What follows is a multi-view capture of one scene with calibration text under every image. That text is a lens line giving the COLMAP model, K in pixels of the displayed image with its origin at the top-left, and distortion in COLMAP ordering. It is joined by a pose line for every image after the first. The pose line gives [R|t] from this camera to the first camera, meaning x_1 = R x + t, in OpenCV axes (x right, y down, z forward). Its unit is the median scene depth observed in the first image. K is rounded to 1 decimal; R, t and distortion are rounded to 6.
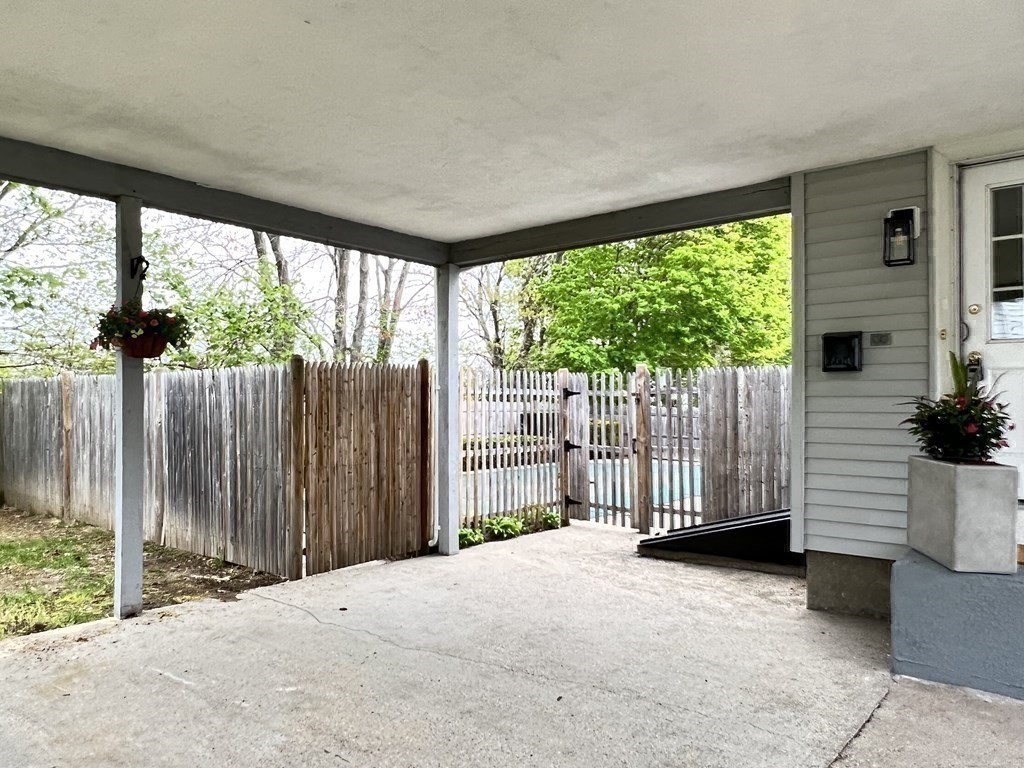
lens RADIAL K [[734.8, 0, 502.5], [0, 734.8, 390.5], [0, 0, 1]] dist [0.001874, 0.000959]
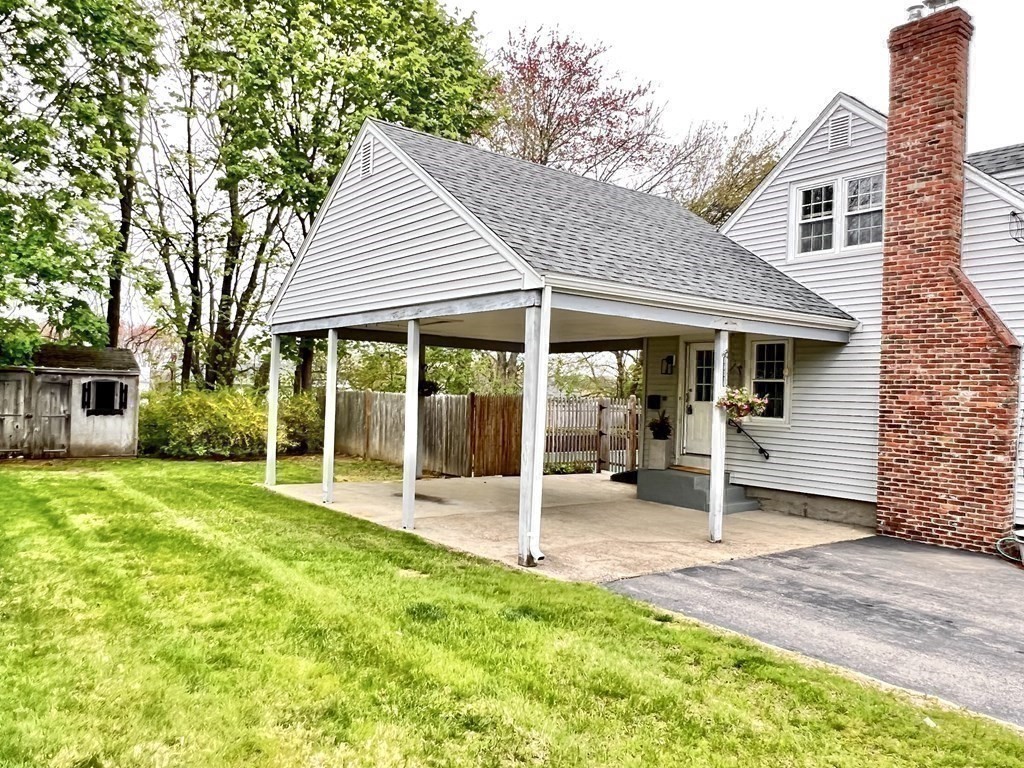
lens RADIAL K [[734.8, 0, 516.1], [0, 734.8, 385.5], [0, 0, 1]] dist [0.001874, 0.000959]
pose [[0.977067, 0.029910, -0.210819, 0.377289], [-0.029247, 0.999553, 0.006260, -0.083475], [0.210912, 0.000049, 0.977505, -1.360701]]
